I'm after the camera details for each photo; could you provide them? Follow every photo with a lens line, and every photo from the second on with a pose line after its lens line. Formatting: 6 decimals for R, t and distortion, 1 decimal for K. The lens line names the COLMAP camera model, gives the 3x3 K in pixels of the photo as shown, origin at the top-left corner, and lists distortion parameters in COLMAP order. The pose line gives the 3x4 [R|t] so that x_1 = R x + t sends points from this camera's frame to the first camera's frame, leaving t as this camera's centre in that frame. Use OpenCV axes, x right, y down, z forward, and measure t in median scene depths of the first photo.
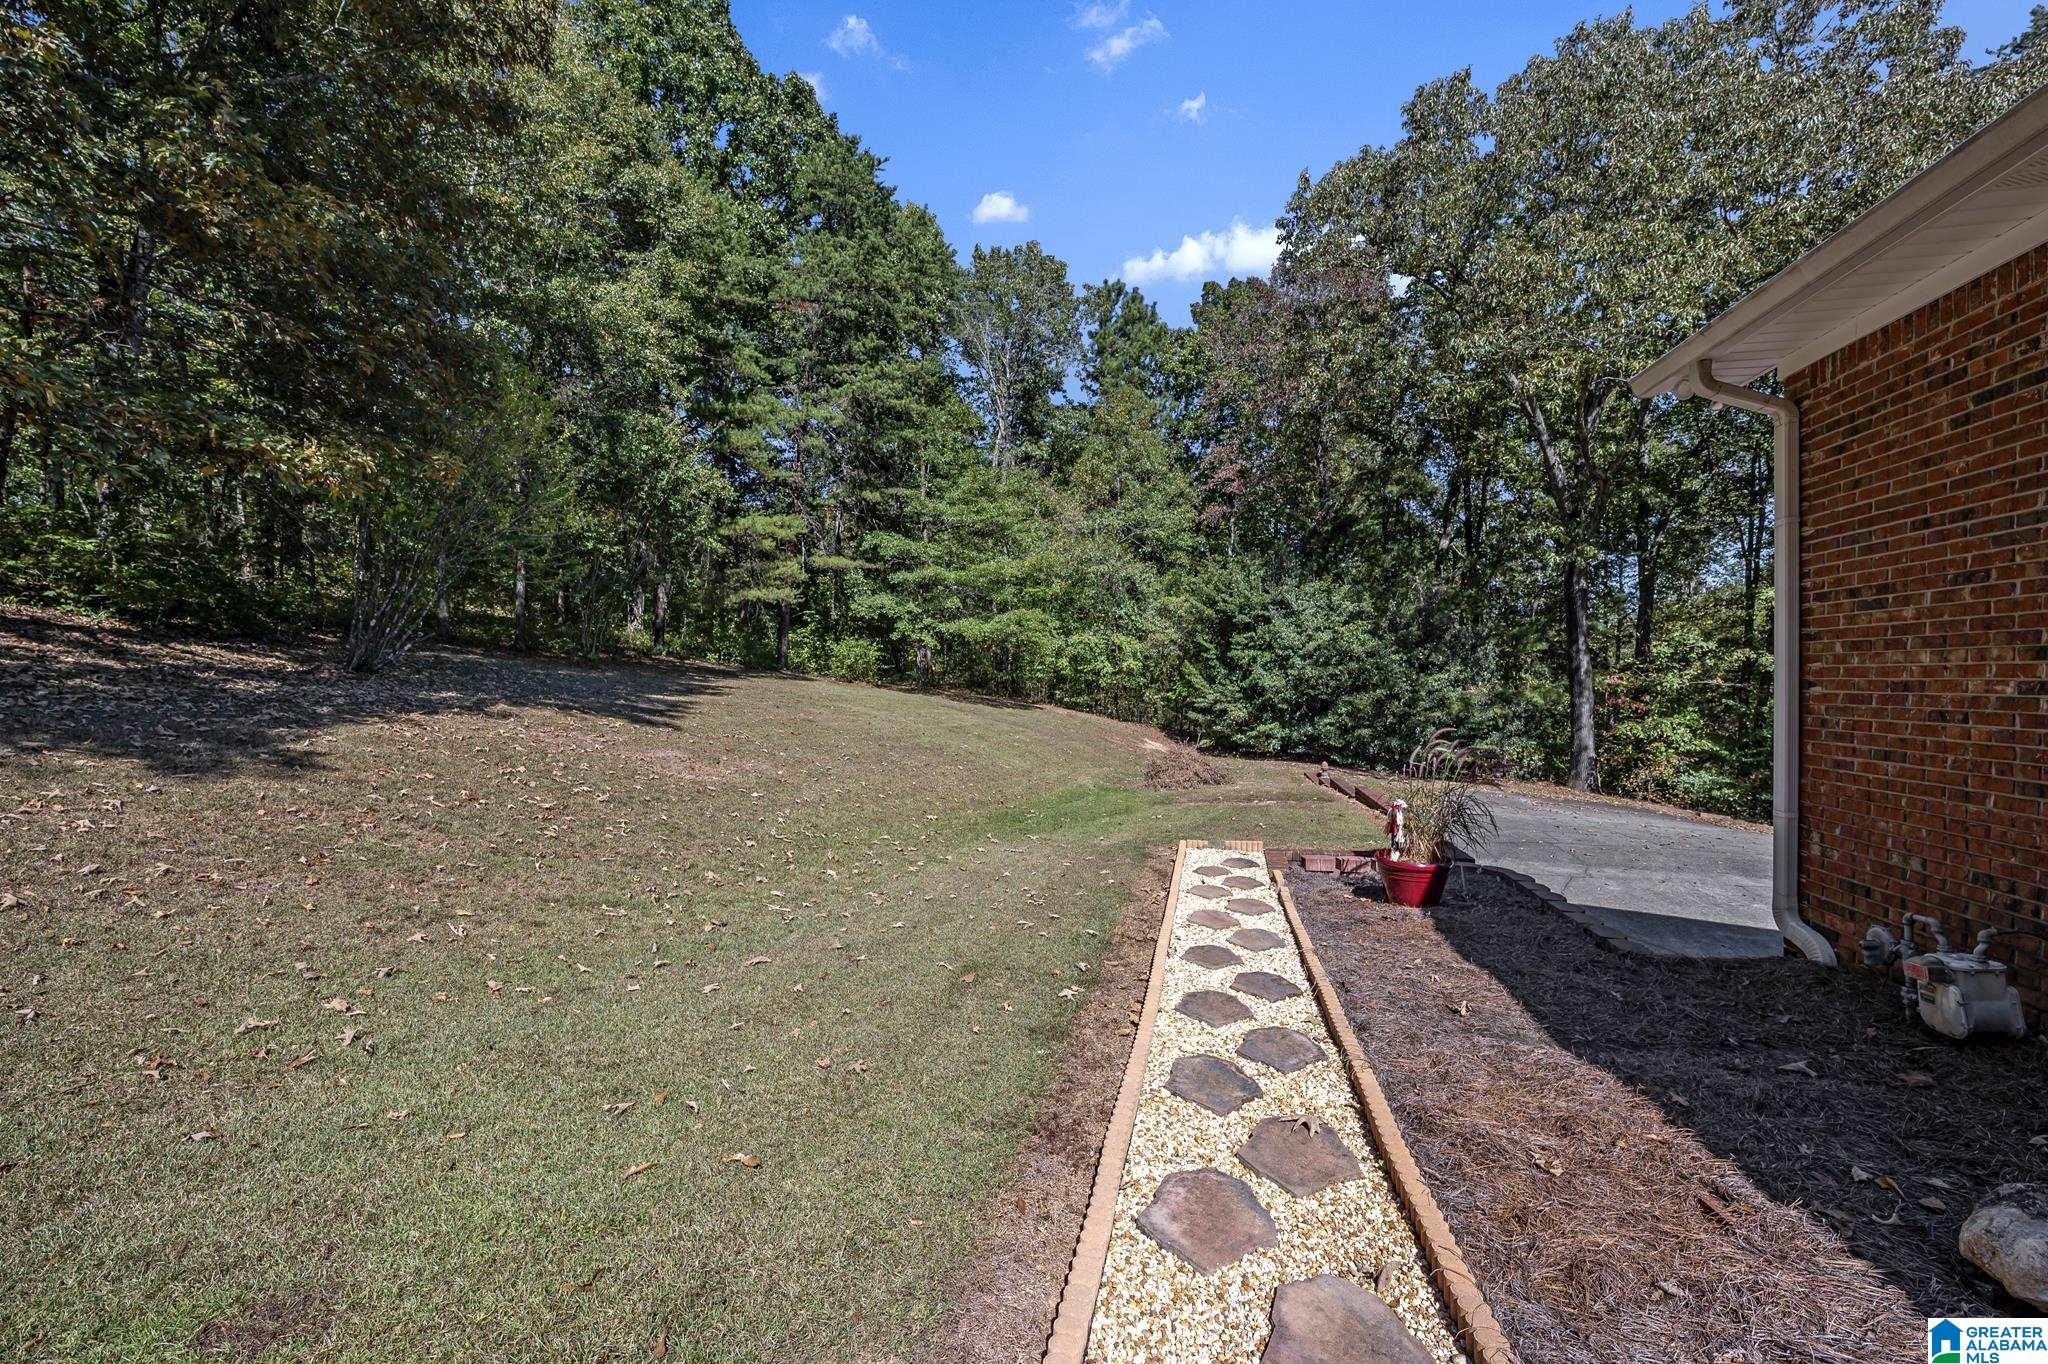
lens RADIAL K [[819.4, 0, 1024.0], [0, 819.4, 682.0], [0, 0, 1]] dist [-0.015698, -0.000186]
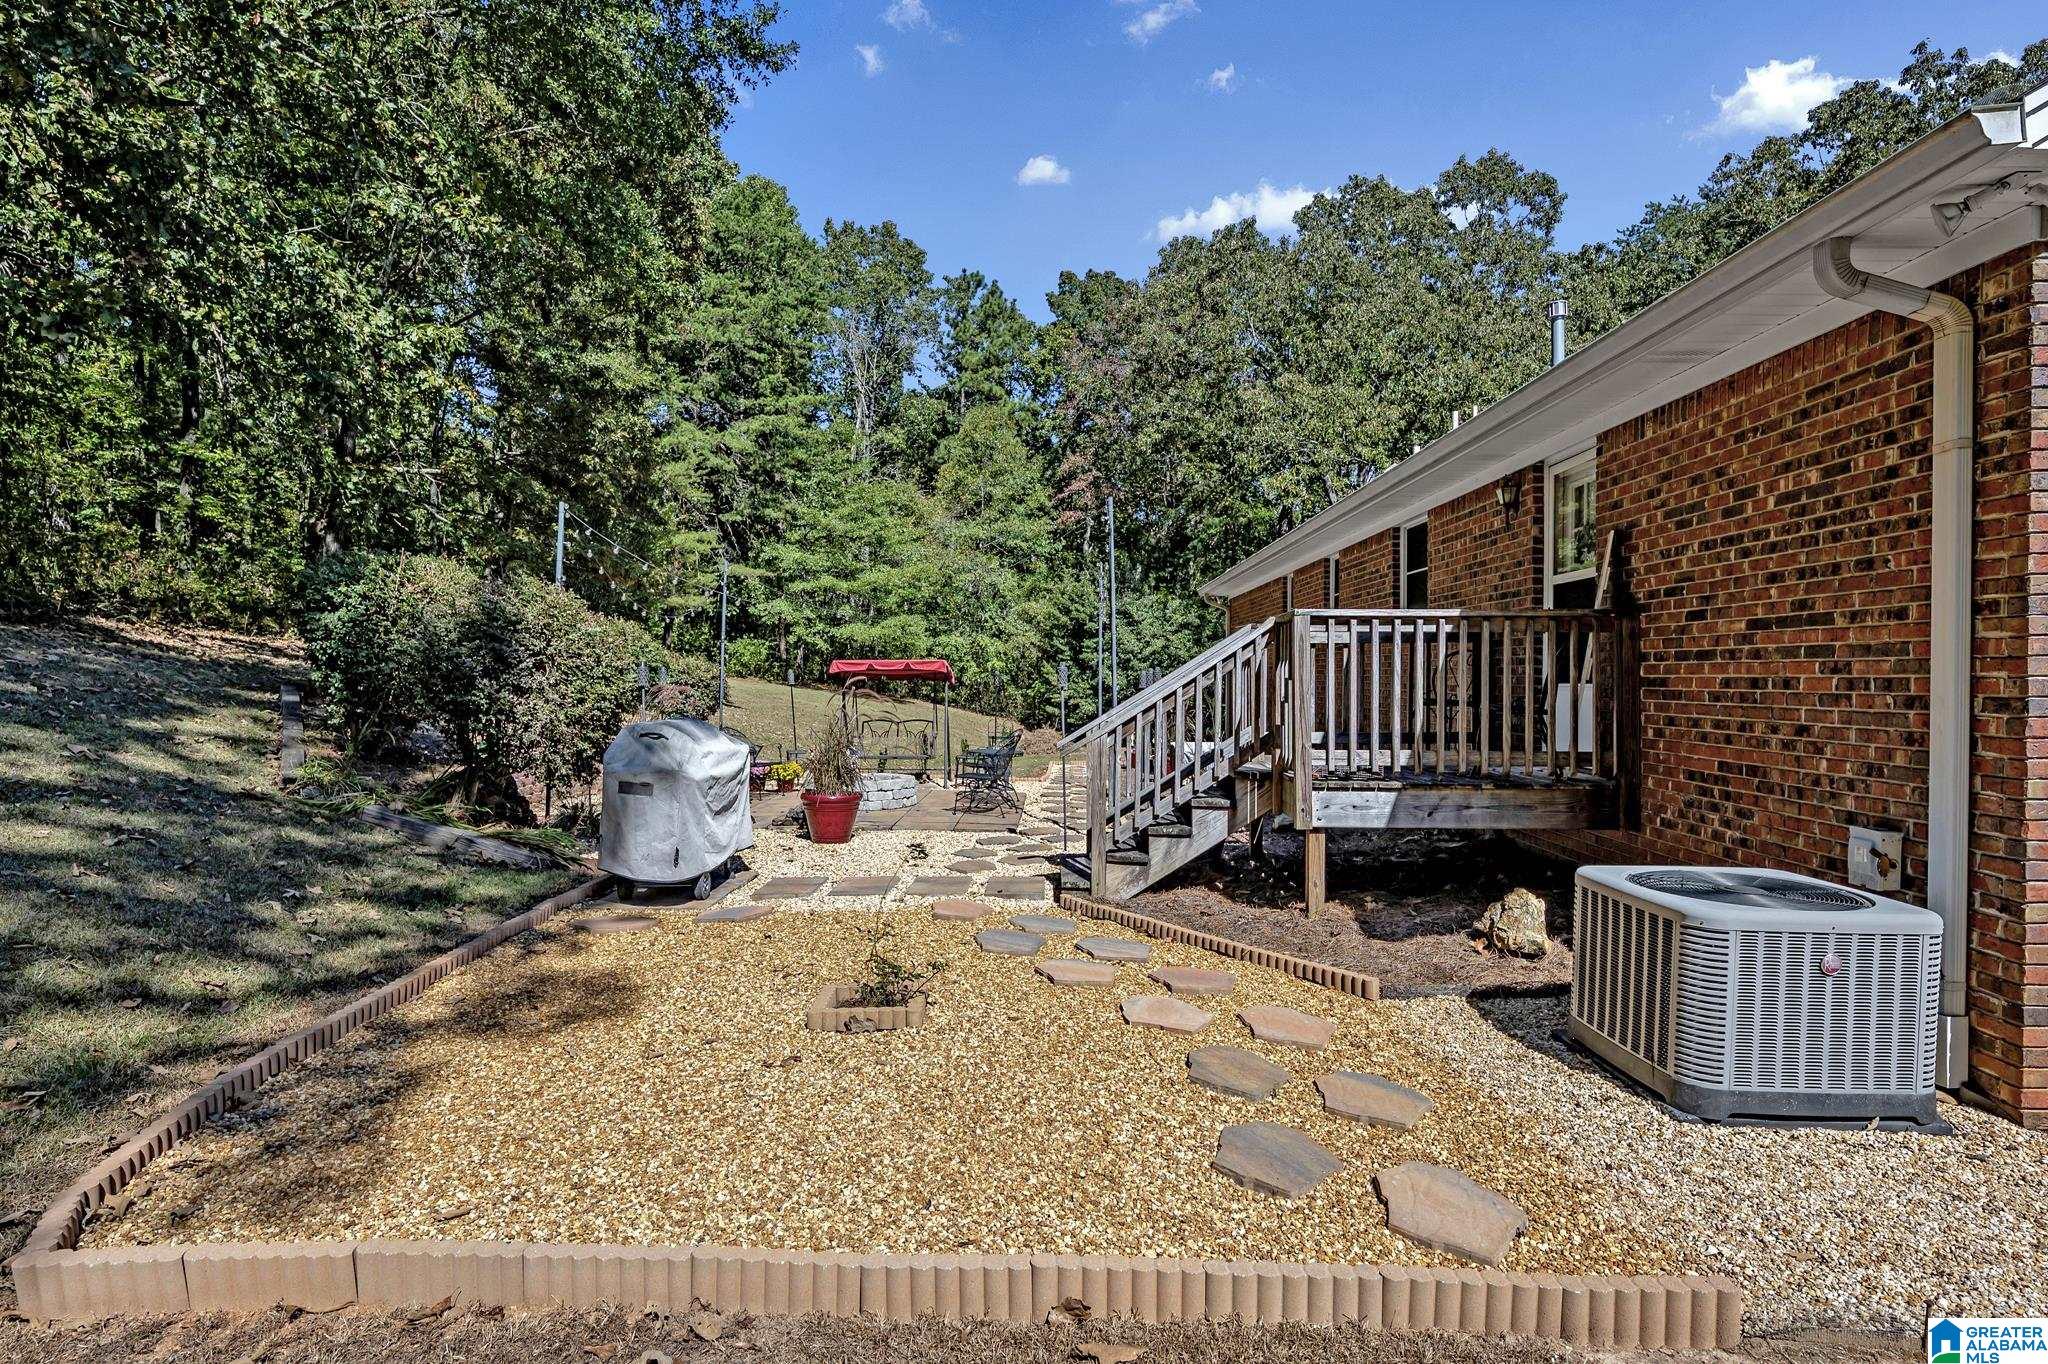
lens RADIAL K [[1124.2, 0, 1024.0], [0, 1124.2, 682.0], [0, 0, 1]] dist [-0.003241, -0.000688]
pose [[0.982575, 0.005656, 0.185783, -0.122153], [-0.006911, 0.999957, 0.006110, -0.006931], [-0.185740, -0.007288, 0.982572, -0.538820]]
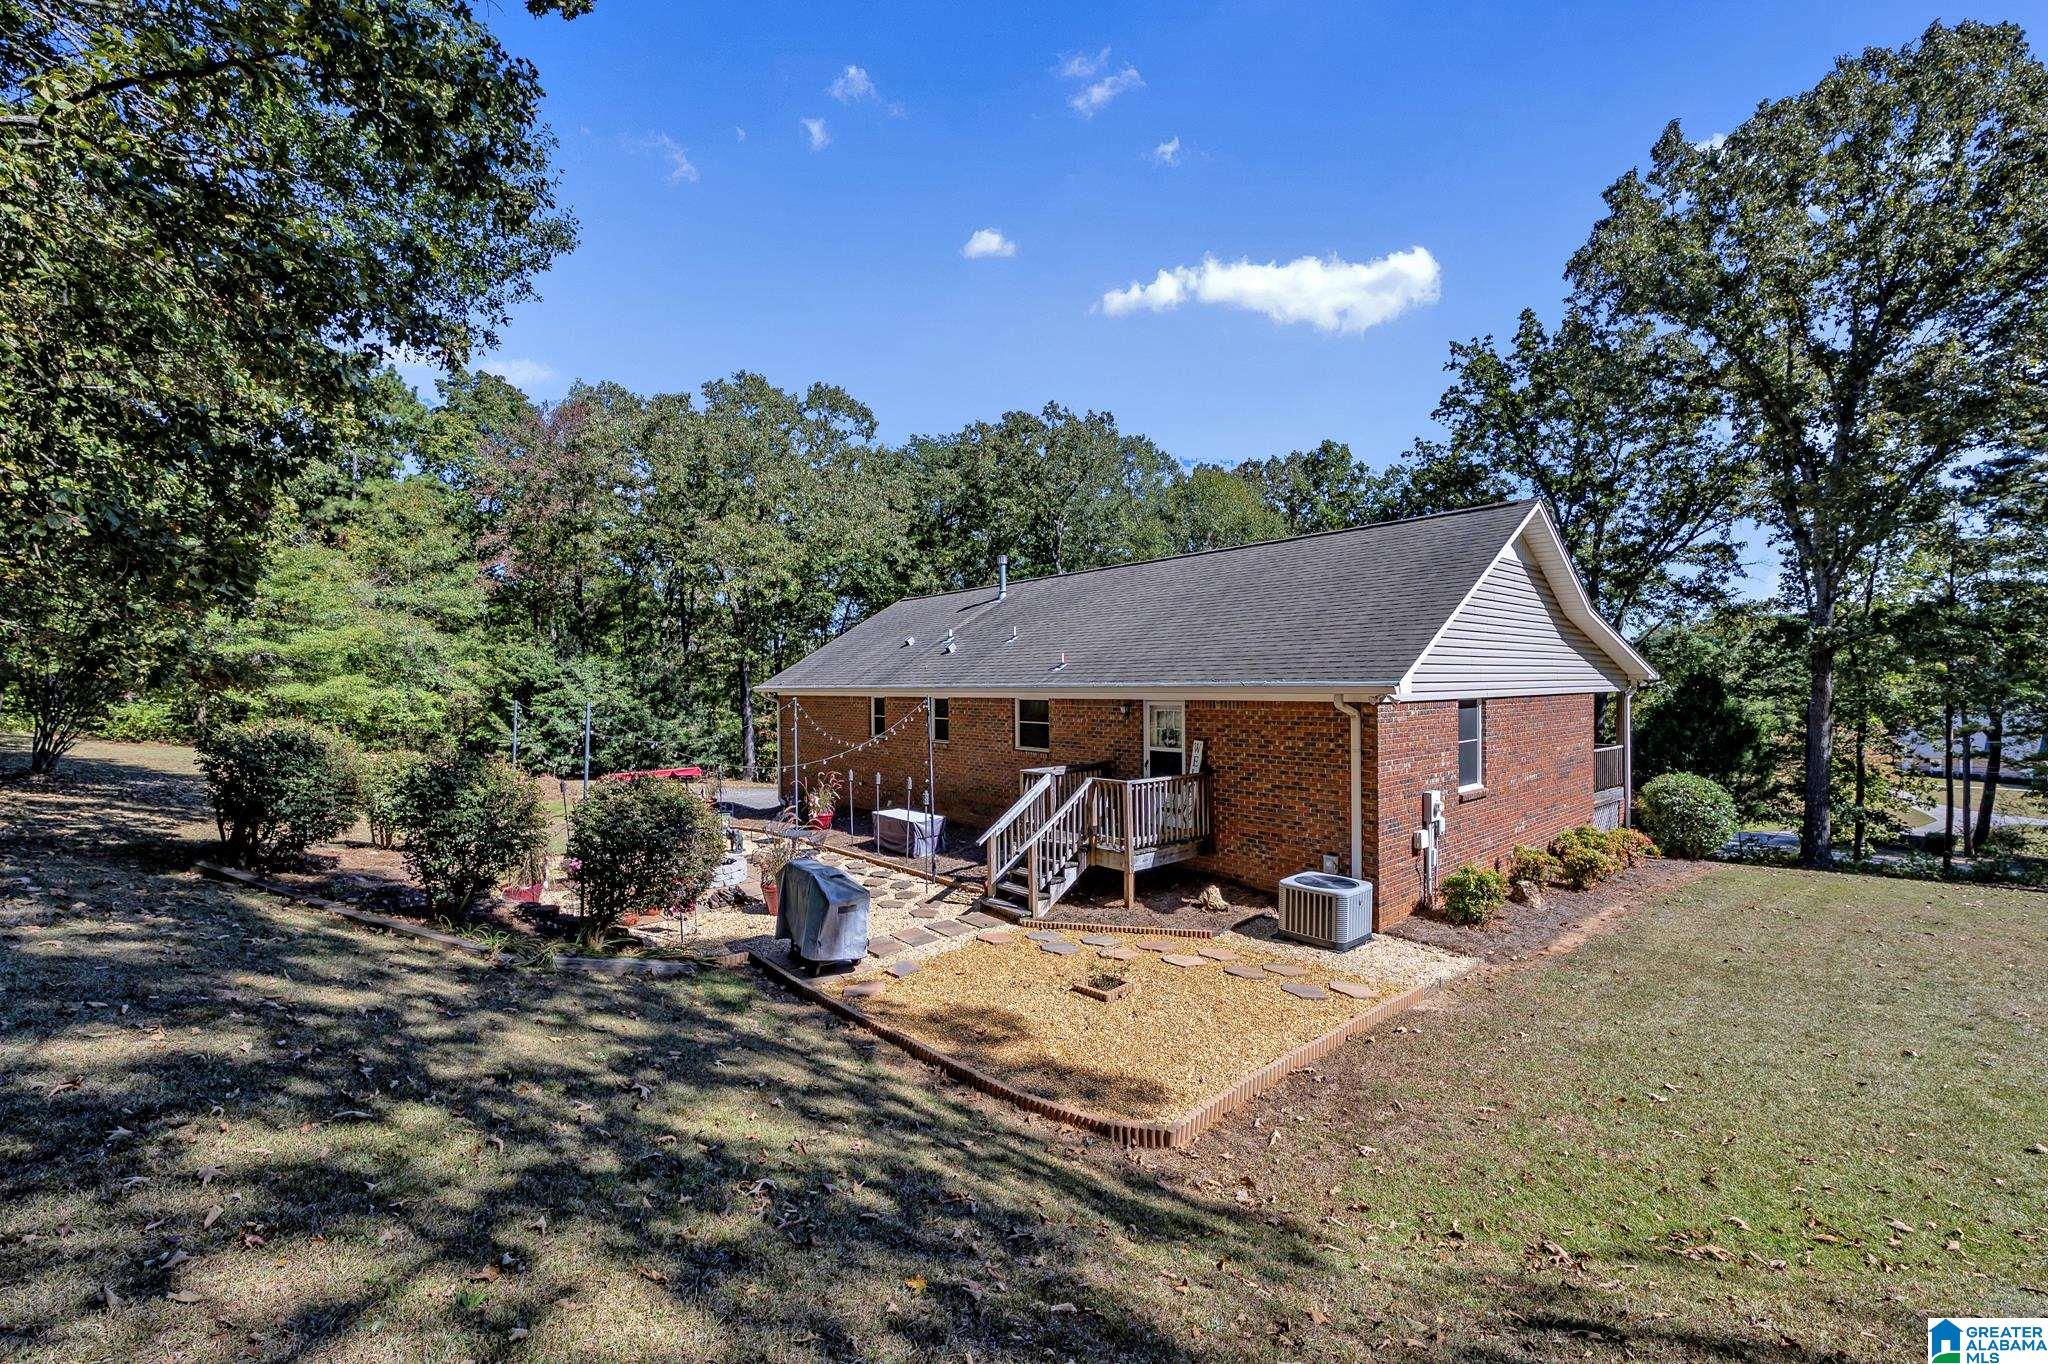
lens RADIAL K [[819.4, 0, 1024.0], [0, 819.4, 682.0], [0, 0, 1]] dist [-0.015698, -0.000186]
pose [[0.604009, 0.001801, 0.796975, -0.351638], [0.007269, 0.999943, -0.007768, -0.061491], [-0.796944, 0.010485, 0.603962, -0.527262]]
